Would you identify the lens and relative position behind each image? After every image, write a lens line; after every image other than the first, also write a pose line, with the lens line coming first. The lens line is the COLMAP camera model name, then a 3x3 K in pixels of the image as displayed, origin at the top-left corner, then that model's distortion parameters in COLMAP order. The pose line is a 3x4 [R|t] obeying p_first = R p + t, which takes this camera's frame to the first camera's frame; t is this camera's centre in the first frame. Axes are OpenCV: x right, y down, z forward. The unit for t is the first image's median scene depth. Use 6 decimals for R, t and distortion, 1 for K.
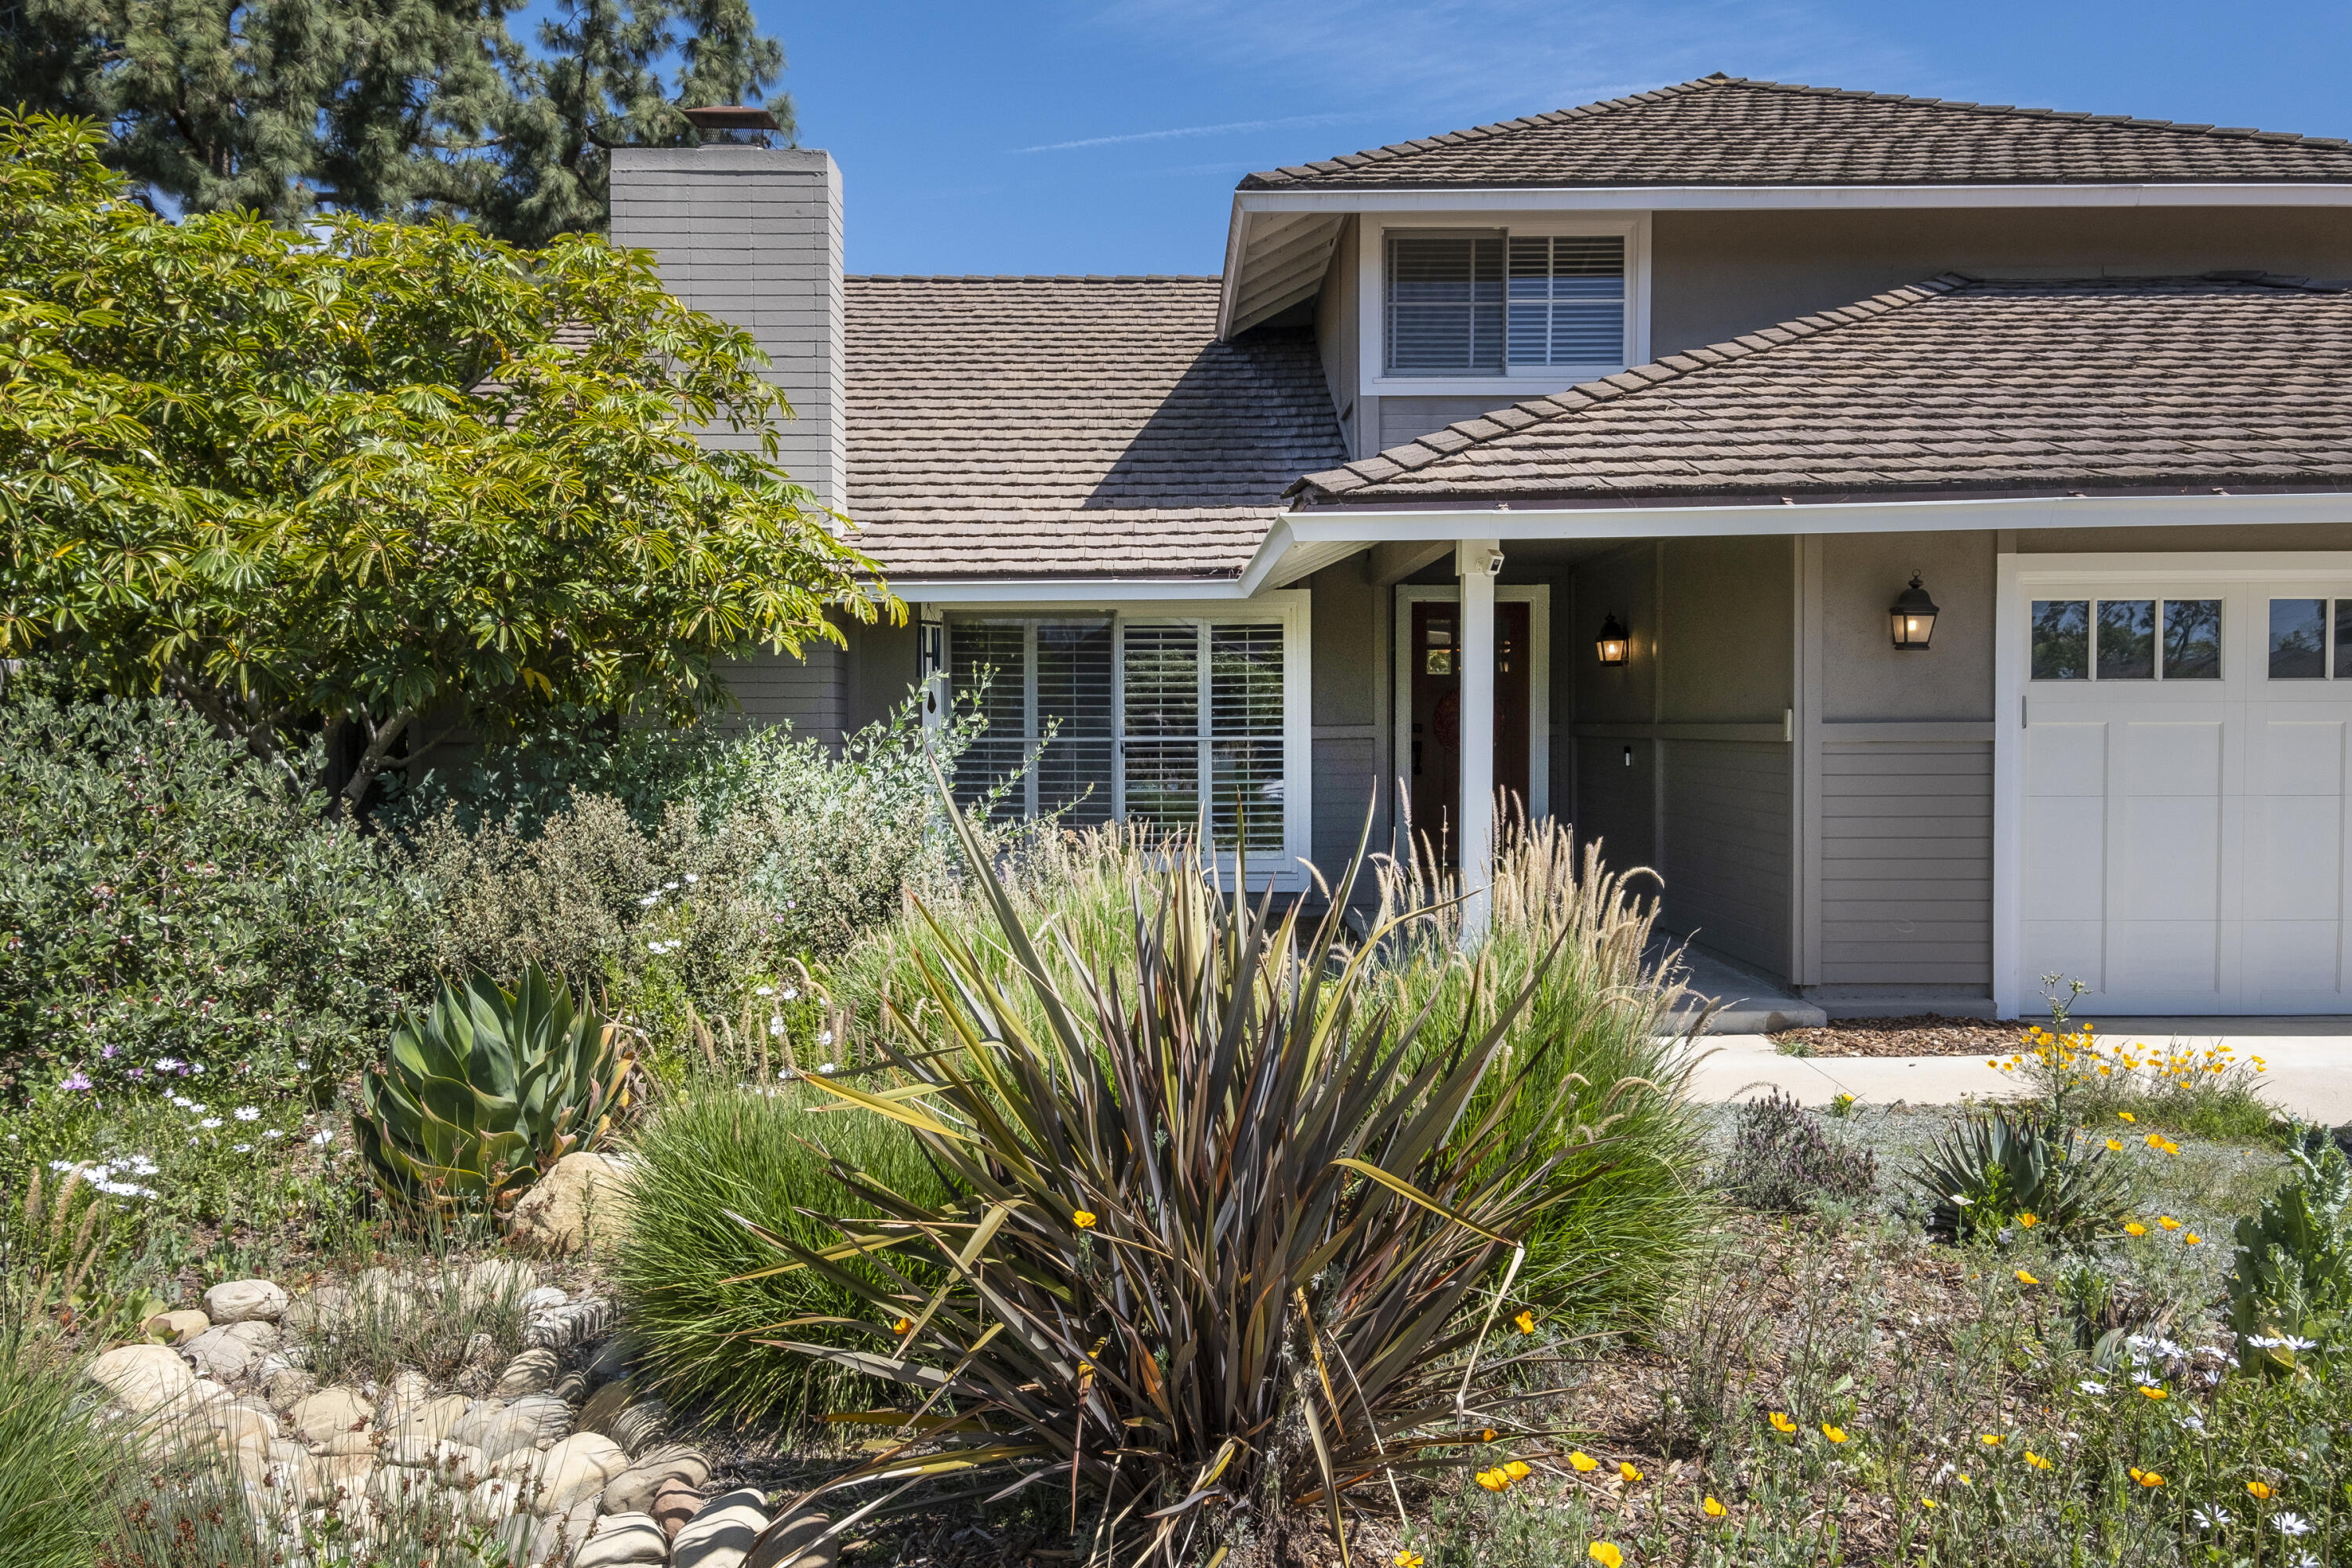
lens RADIAL K [[1693.8, 0, 1179.0], [0, 1693.8, 771.6], [0, 0, 1]] dist [0.031135, -0.015627]
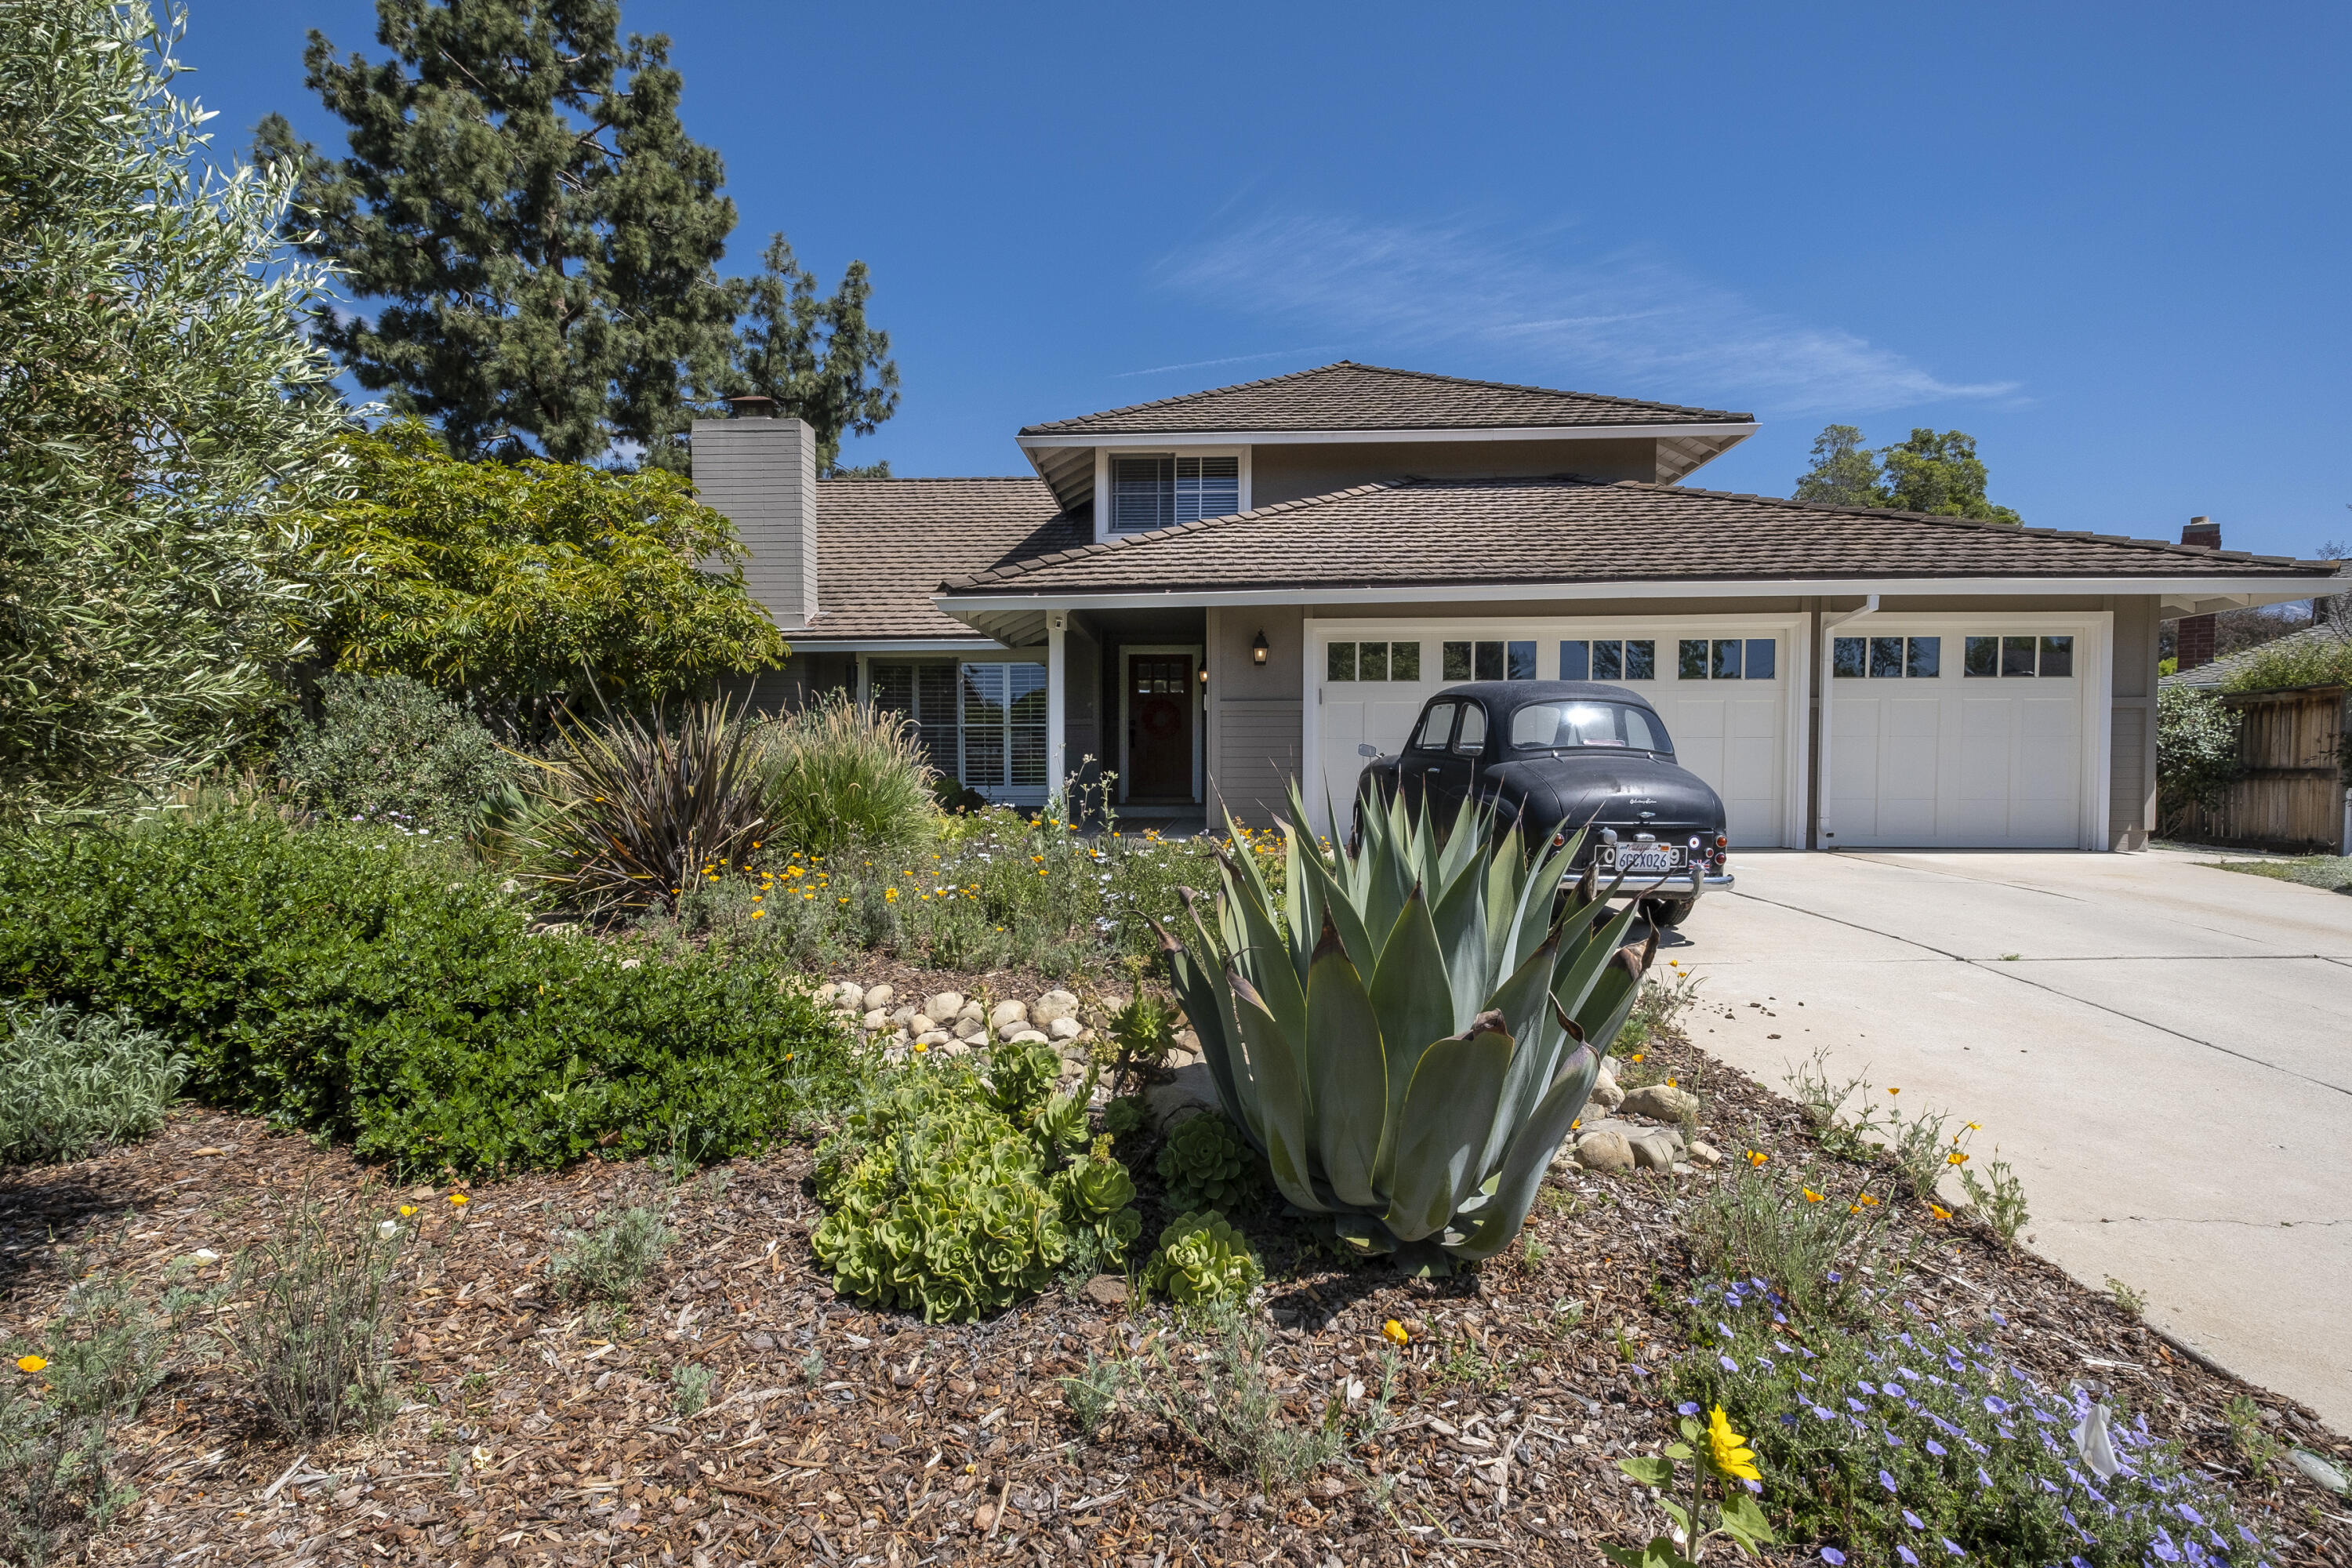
lens RADIAL K [[1147.8, 0, 1173.3], [0, 1147.8, 799.2], [0, 0, 1]] dist [0.004554, 0.001130]
pose [[0.998560, 0.004487, -0.053462, 0.279312], [-0.004582, 0.999988, -0.001640, 0.065335], [0.053454, 0.001883, 0.998569, -0.270943]]
